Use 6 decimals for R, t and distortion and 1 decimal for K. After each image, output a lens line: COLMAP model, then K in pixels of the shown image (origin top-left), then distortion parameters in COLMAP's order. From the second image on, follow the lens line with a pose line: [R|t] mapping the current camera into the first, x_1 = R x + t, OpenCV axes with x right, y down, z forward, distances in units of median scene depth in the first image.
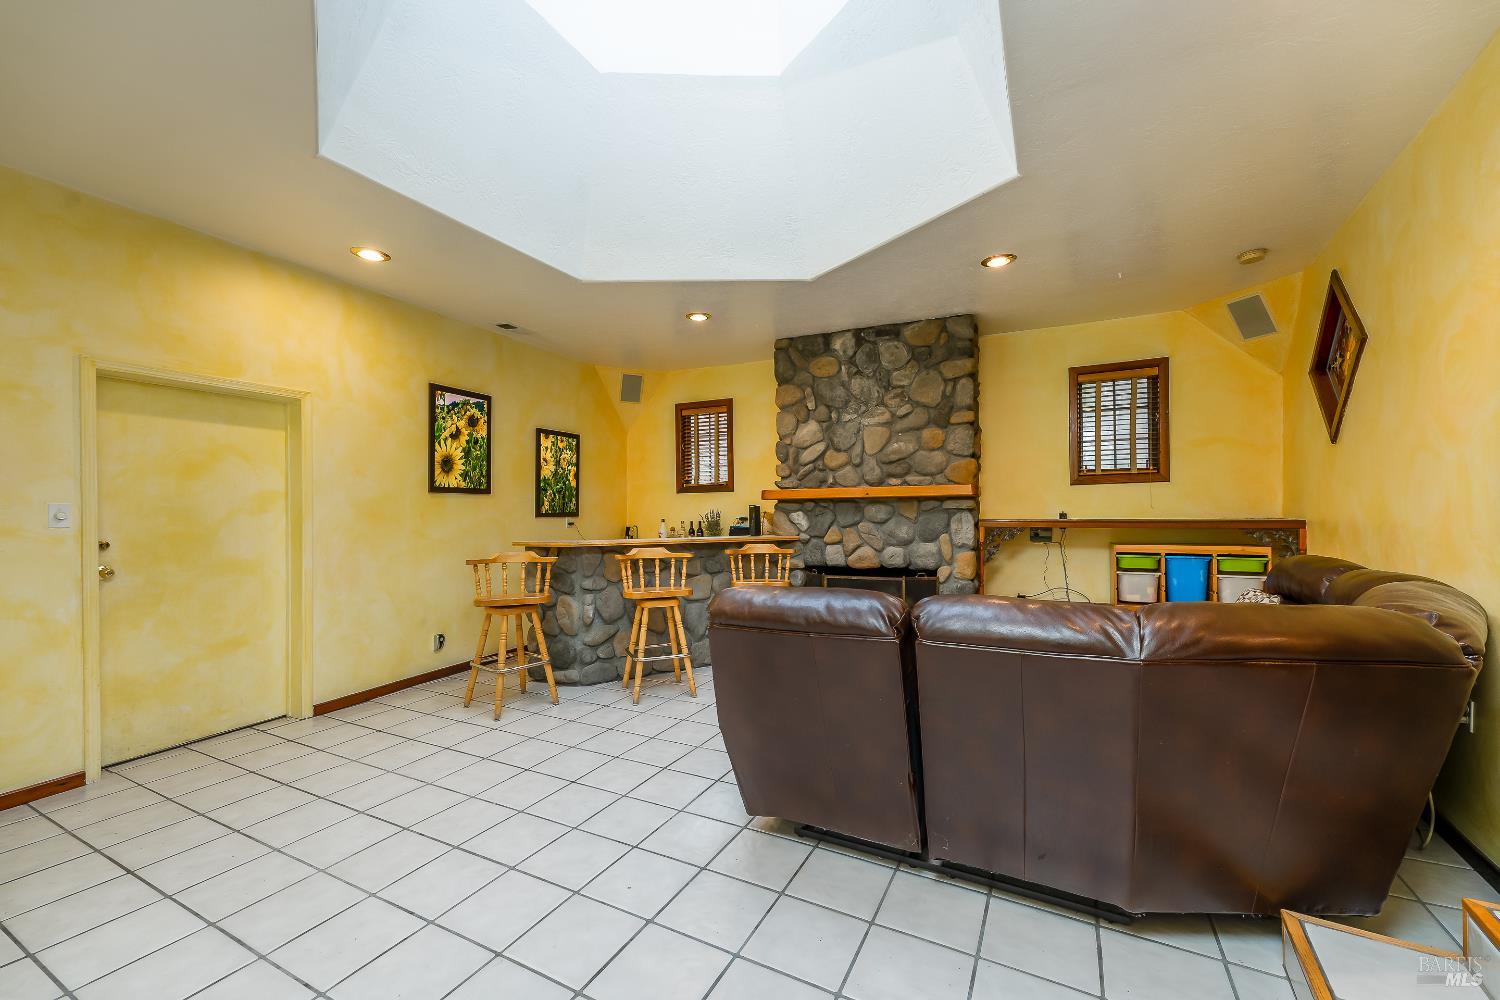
lens RADIAL K [[609.1, 0, 751.9], [0, 609.1, 510.0], [0, 0, 1]] dist [0.004723, 0.000471]
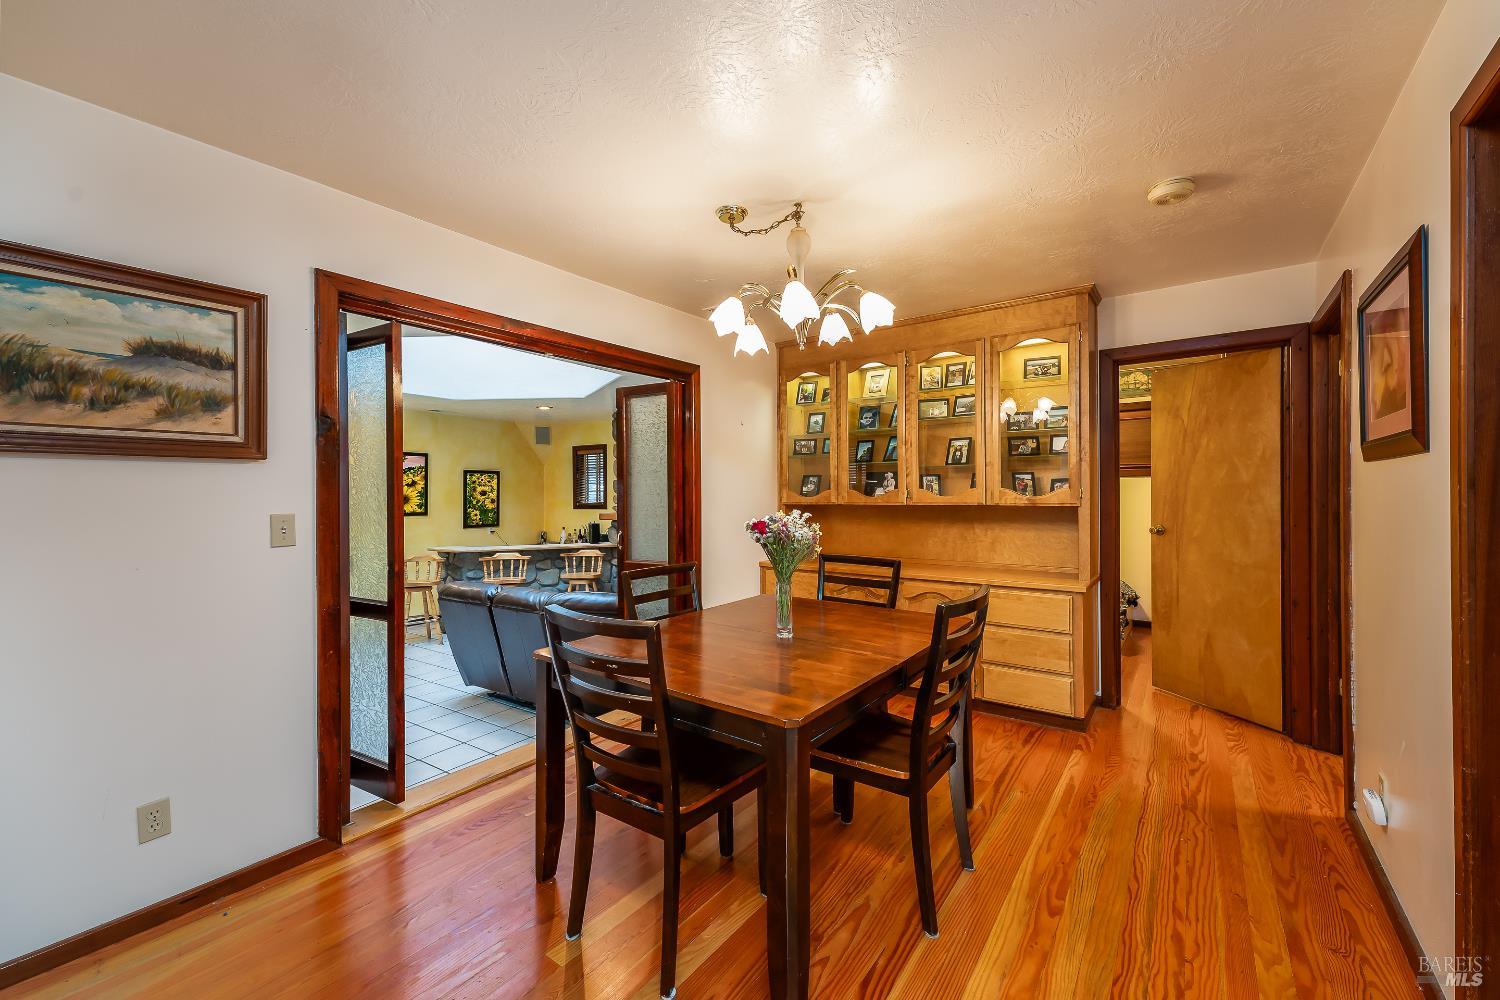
lens RADIAL K [[609.1, 0, 750.5], [0, 609.1, 495.2], [0, 0, 1]] dist [0.004723, 0.000471]
pose [[0.994971, 0.004929, -0.100041, 0.559923], [-0.004355, 0.999973, 0.005948, -0.091764], [0.100068, -0.005482, 0.994965, -0.489185]]
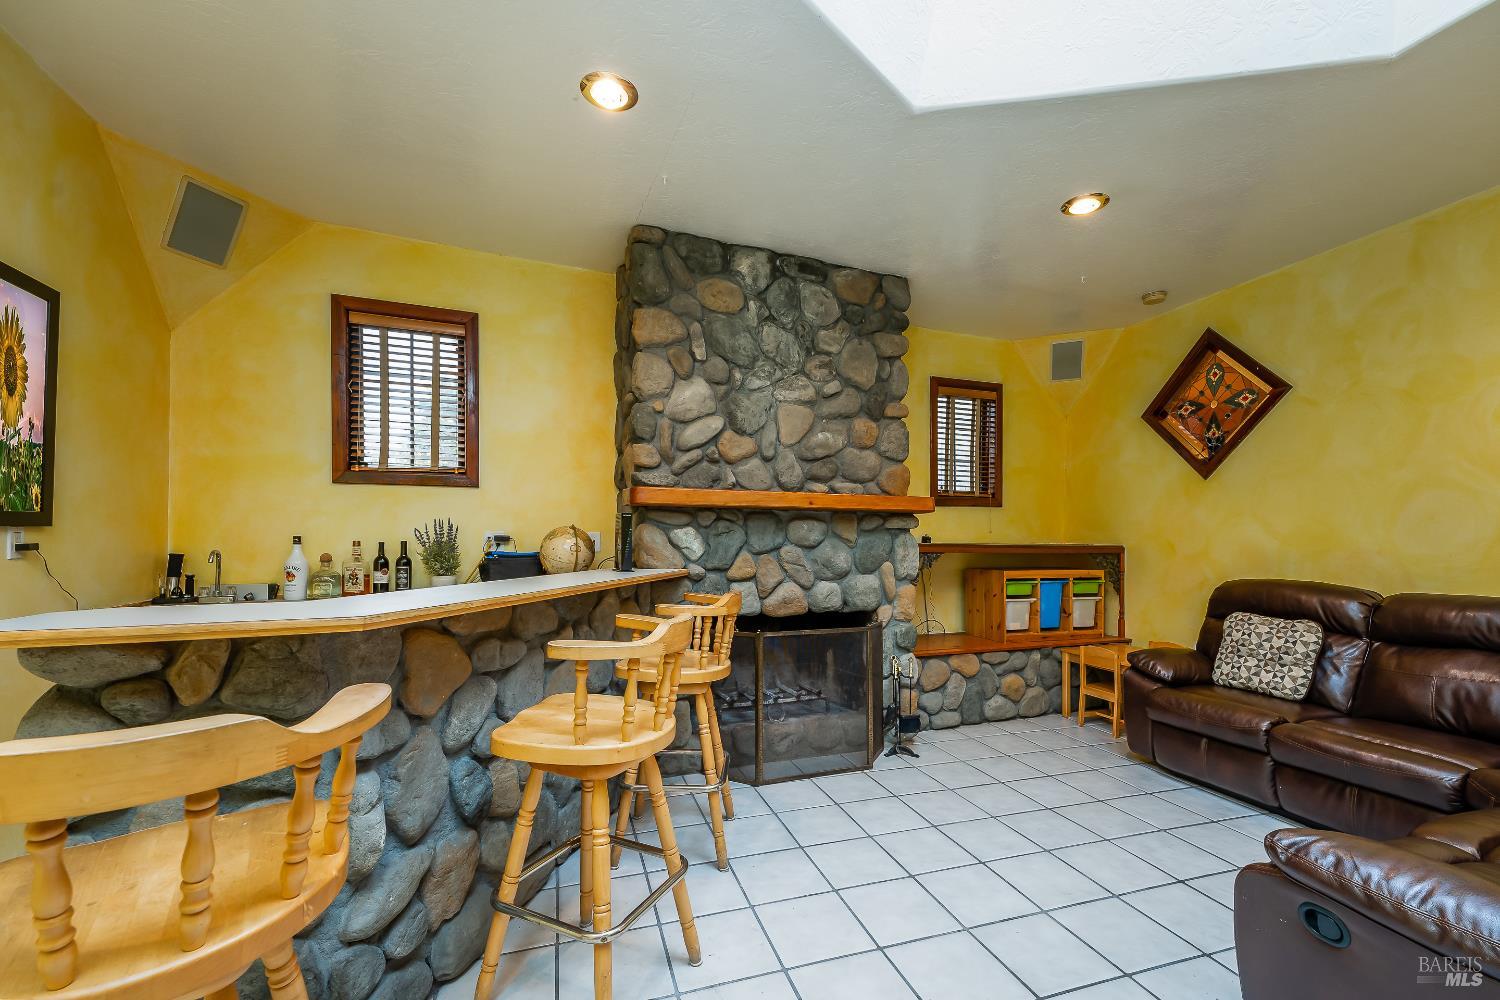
lens RADIAL K [[609.1, 0, 750.9], [0, 609.1, 533.4], [0, 0, 1]] dist [0.004723, 0.000471]
pose [[0.687509, 0.017767, 0.725959, -0.315595], [-0.019560, 0.999791, -0.005945, 0.010969], [-0.725912, -0.010112, 0.687713, 0.564454]]
